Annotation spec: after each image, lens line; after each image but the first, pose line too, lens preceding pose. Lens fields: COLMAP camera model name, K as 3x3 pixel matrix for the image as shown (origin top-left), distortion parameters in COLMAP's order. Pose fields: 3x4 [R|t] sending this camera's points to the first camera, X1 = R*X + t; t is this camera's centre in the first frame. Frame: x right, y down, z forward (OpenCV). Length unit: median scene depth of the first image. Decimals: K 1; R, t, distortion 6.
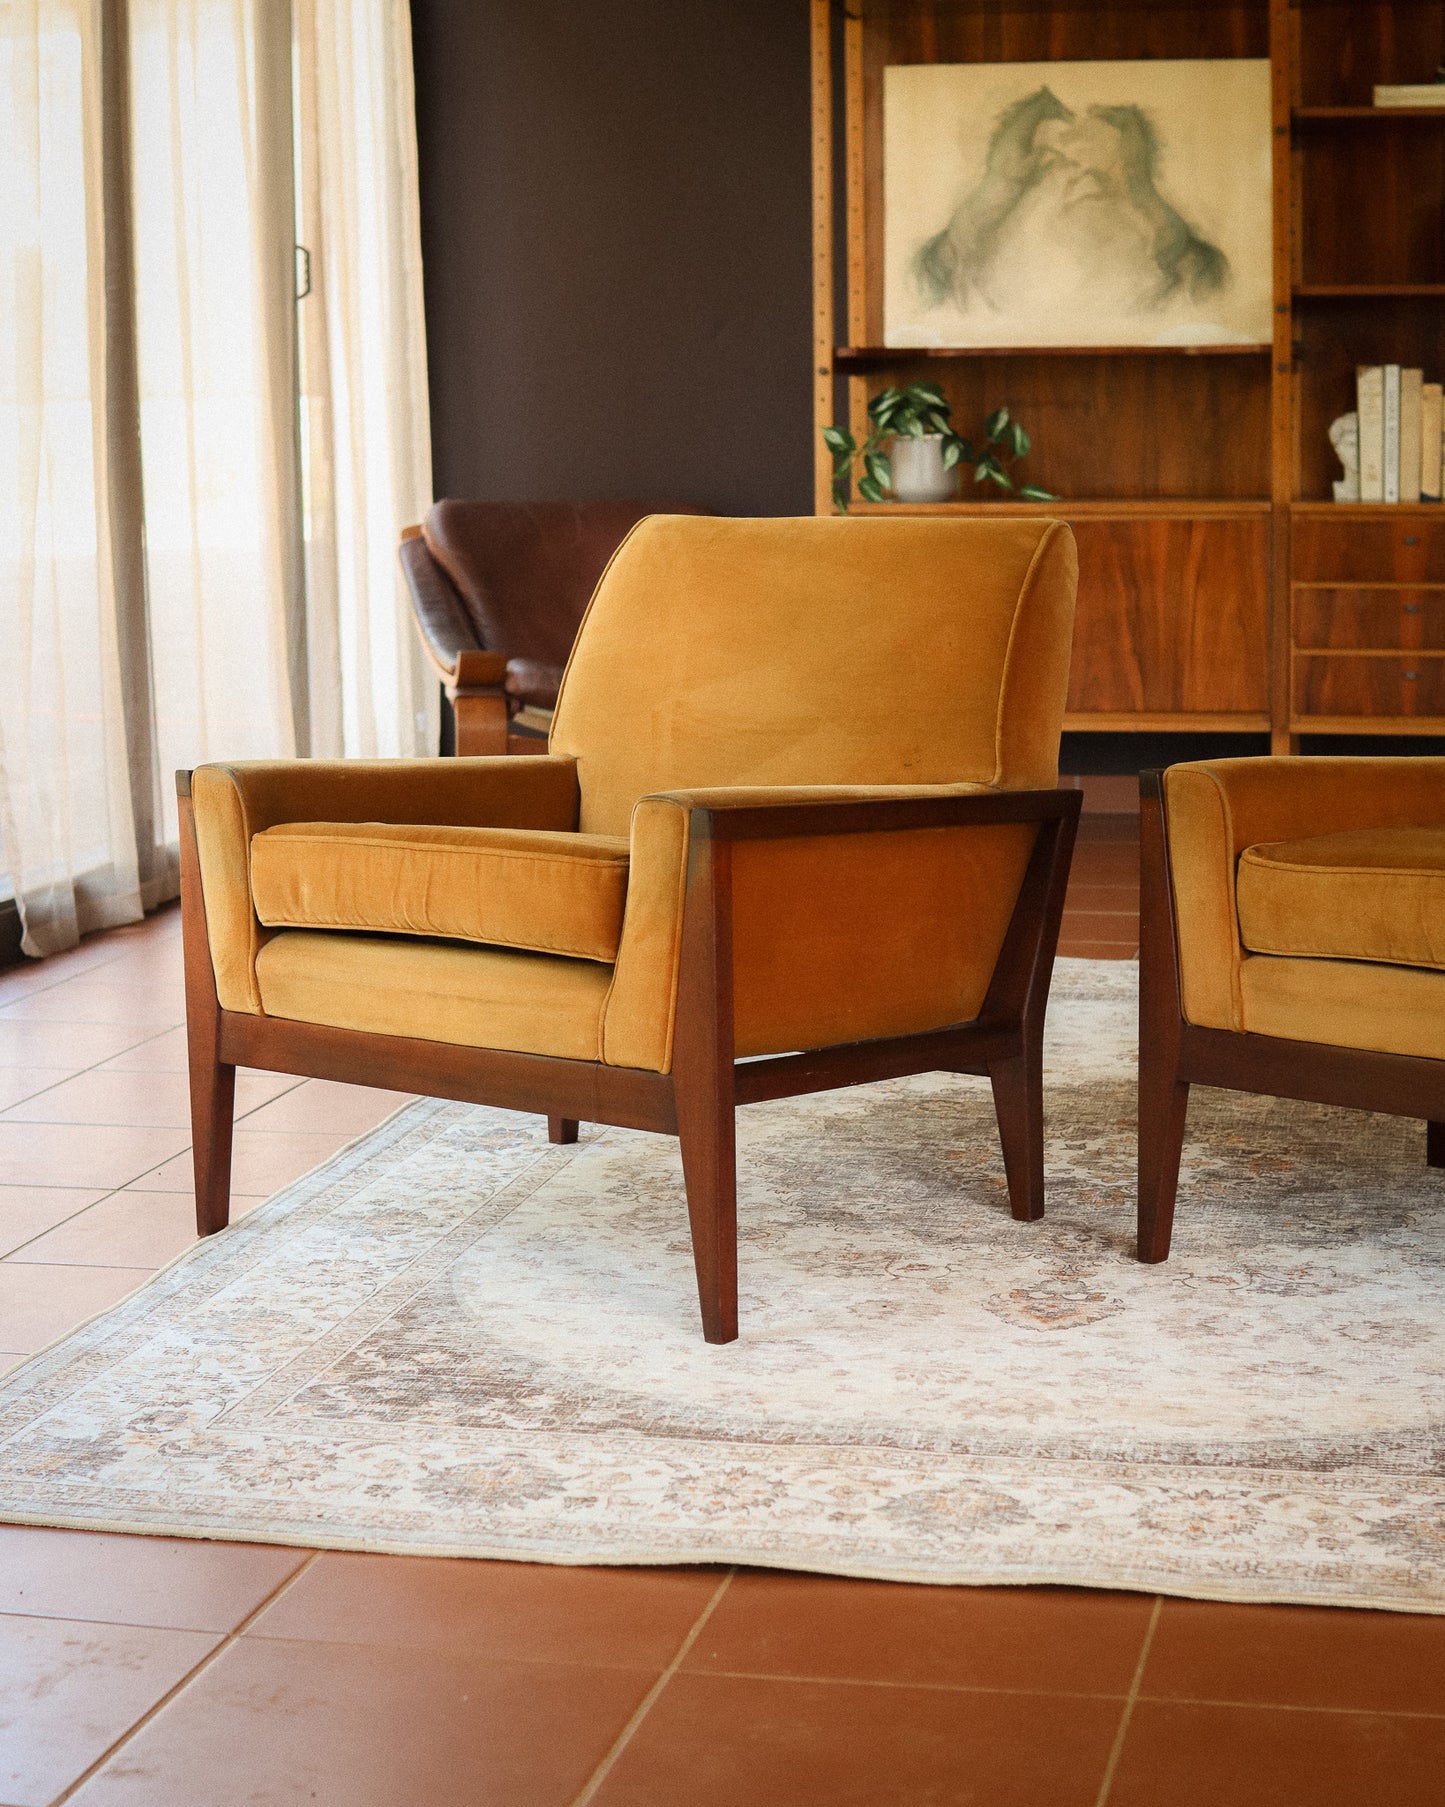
lens RADIAL K [[3382.1, 0, 722.5], [0, 3382.1, 903.5], [0, 0, 1]] dist [-0.168273, -0.113989]
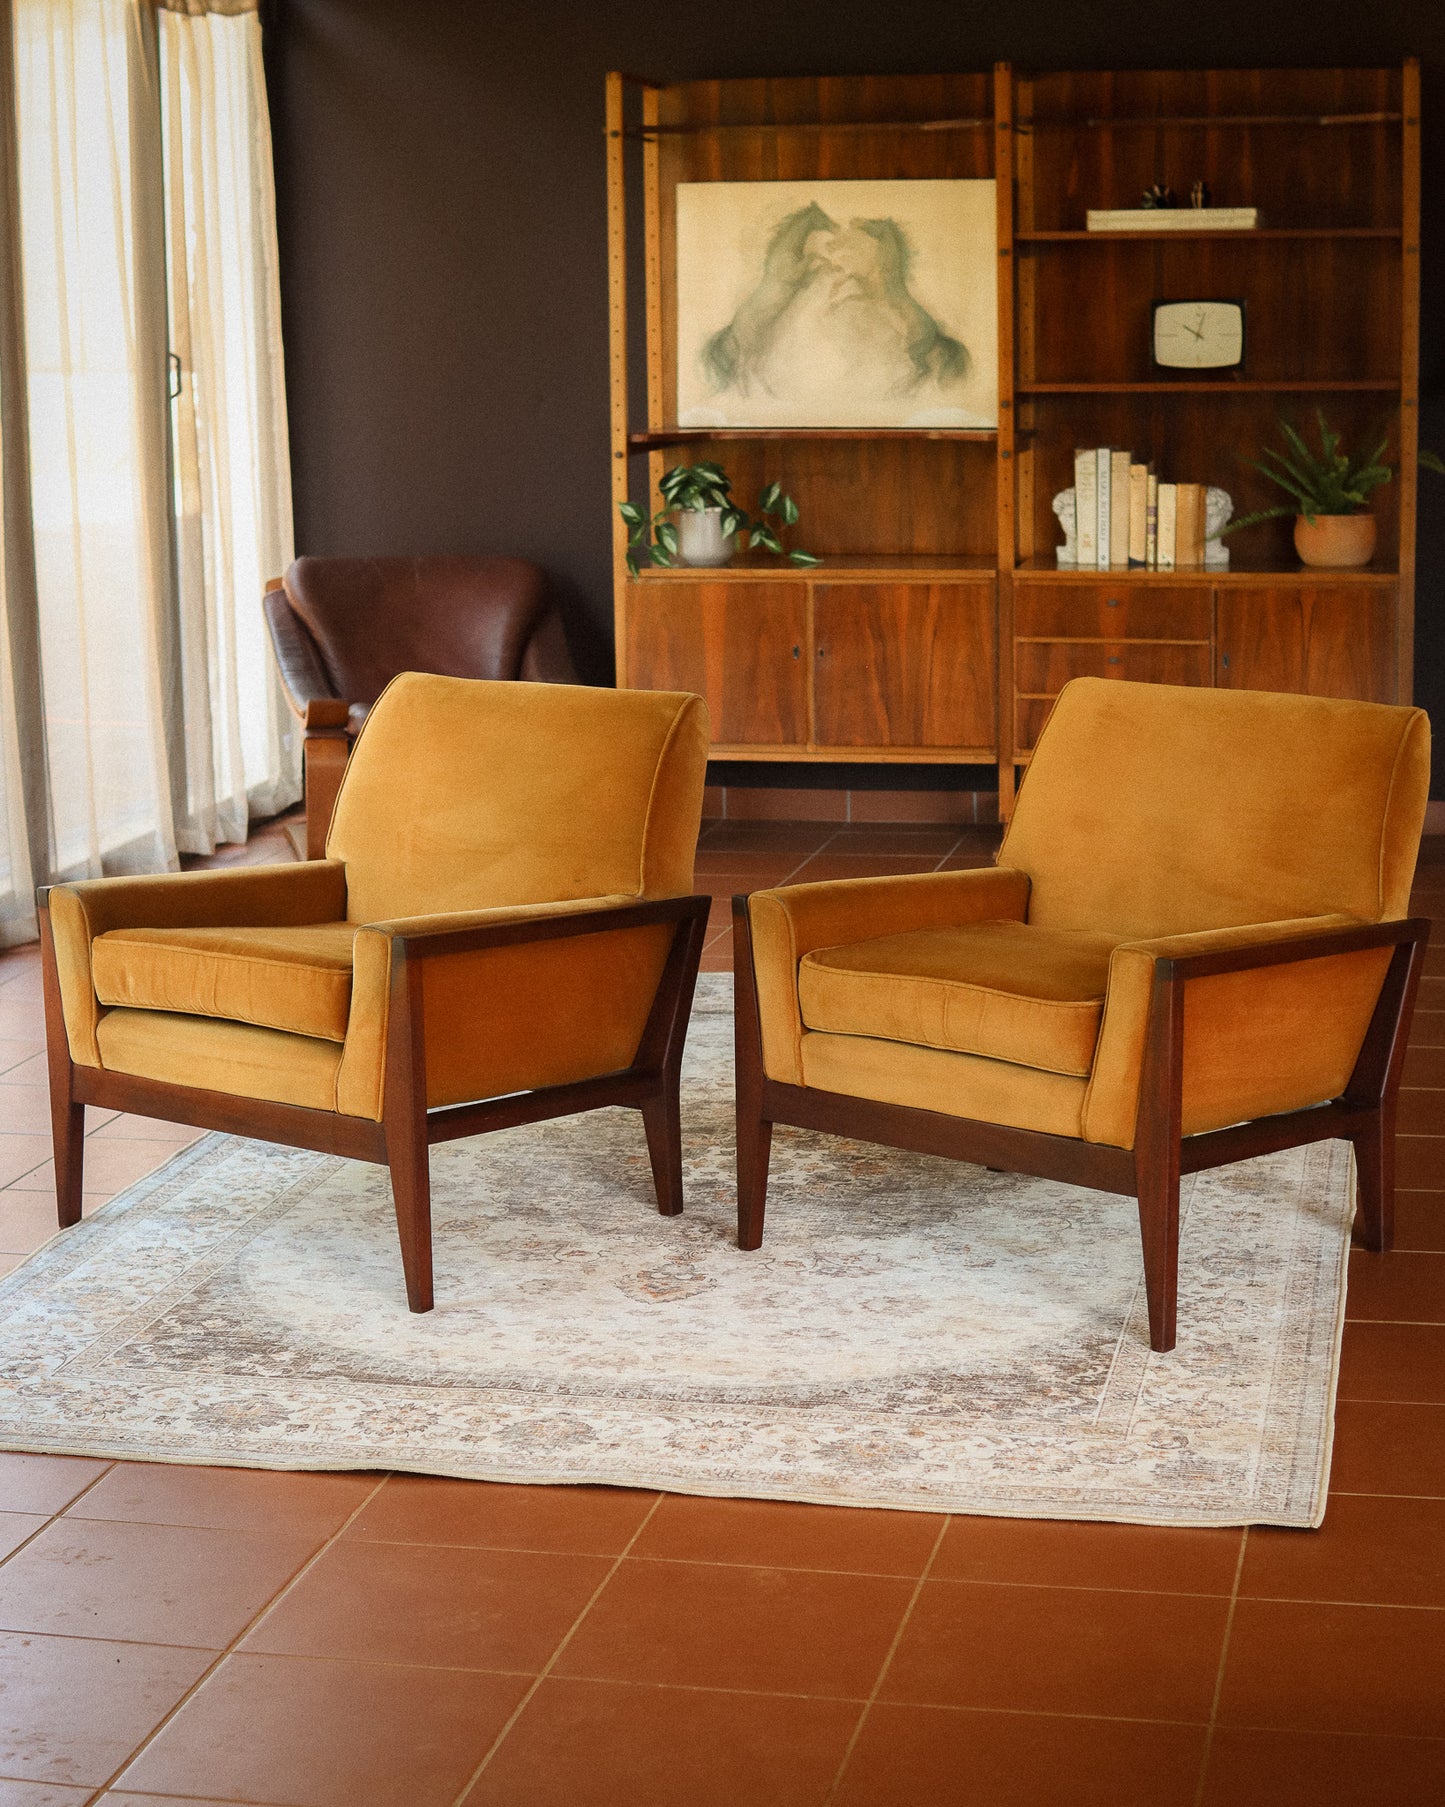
lens RADIAL K [[3481.7, 0, 722.5], [0, 3481.7, 903.5], [0, 0, 1]] dist [-0.156396, -0.090861]
pose [[0.999958, -0.002567, 0.008753, 0.097799], [0.002259, 0.999387, 0.034950, -0.078314], [-0.008838, -0.034929, 0.999351, -0.383172]]
